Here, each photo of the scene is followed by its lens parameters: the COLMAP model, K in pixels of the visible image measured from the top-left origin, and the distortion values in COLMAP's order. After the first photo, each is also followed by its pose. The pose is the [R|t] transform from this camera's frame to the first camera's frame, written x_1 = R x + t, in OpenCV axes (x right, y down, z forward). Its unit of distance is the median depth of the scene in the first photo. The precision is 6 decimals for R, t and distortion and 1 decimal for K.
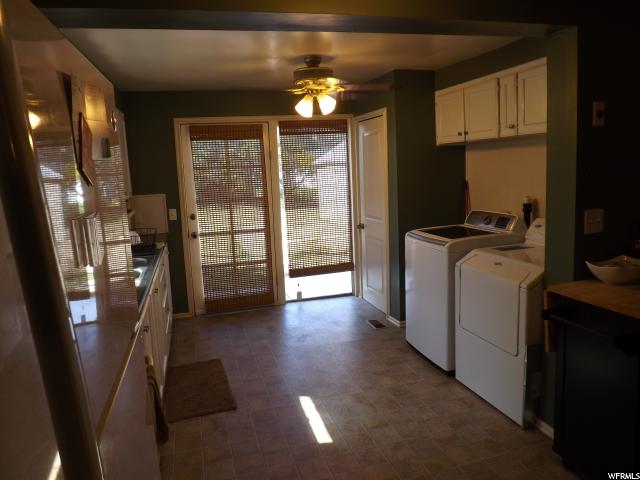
lens RADIAL K [[465.1, 0, 320.0], [0, 465.1, 239.5], [0, 0, 1]] dist [-0.046623, 0.000915]
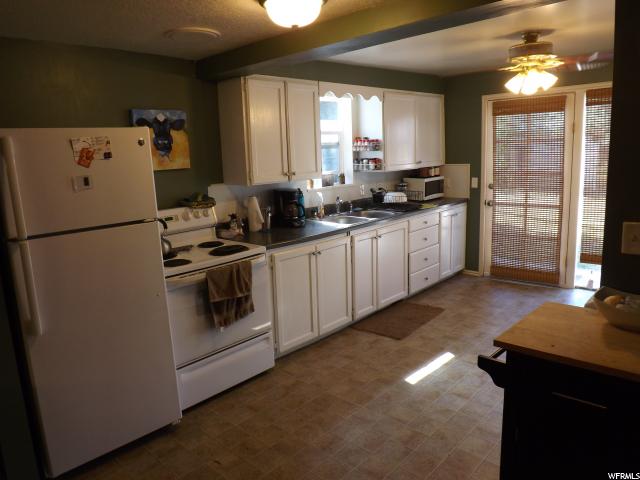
lens RADIAL K [[465.1, 0, 320.4], [0, 465.1, 241.4], [0, 0, 1]] dist [-0.046623, 0.000915]
pose [[0.515849, 0.186879, -0.836048, 0.471841], [-0.110013, 0.982287, 0.151688, -0.044340], [0.849586, 0.013728, 0.527271, 0.092212]]
